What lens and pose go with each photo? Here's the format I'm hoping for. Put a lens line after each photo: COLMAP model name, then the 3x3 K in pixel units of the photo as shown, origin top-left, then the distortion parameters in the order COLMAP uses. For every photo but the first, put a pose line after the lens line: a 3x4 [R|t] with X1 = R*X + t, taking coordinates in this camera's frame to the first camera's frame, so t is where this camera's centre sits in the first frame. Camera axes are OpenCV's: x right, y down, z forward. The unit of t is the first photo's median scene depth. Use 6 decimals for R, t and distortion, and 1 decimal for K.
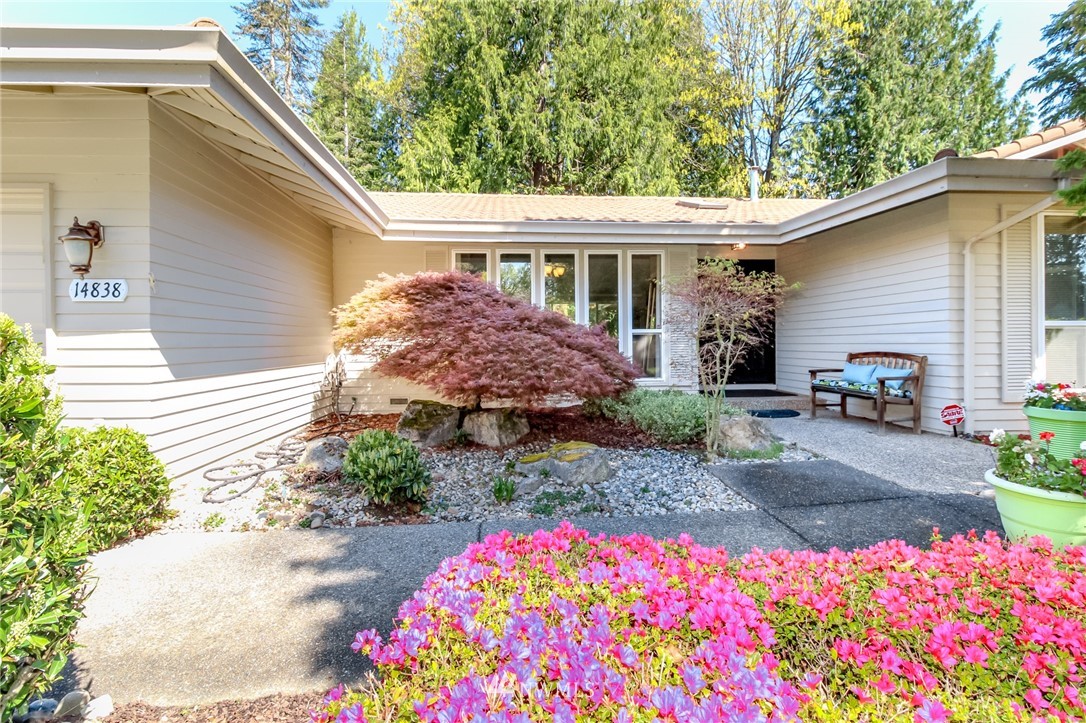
lens RADIAL K [[518.7, 0, 542.0], [0, 518.7, 351.3], [0, 0, 1]] dist [-0.006286, -0.002835]
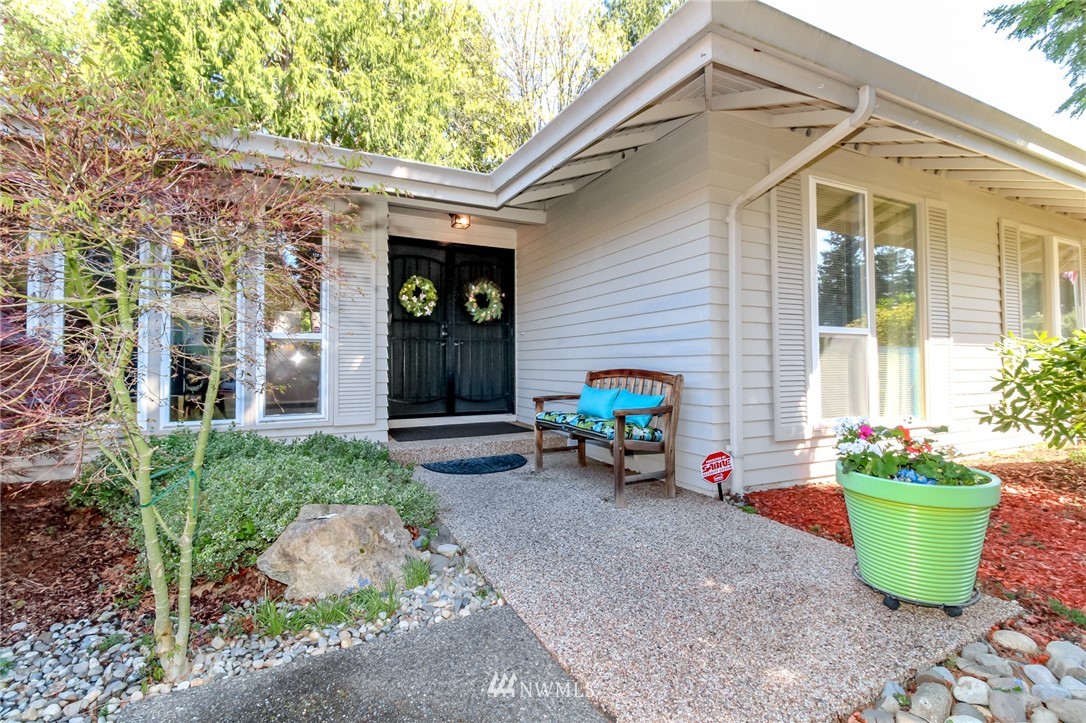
lens RADIAL K [[518.7, 0, 543.8], [0, 518.7, 362.3], [0, 0, 1]] dist [-0.006286, -0.002835]
pose [[0.929047, 0.004929, 0.369930, 0.331304], [0.002917, 0.999783, -0.020648, 0.006051], [-0.369951, 0.020262, 0.928830, 0.443957]]
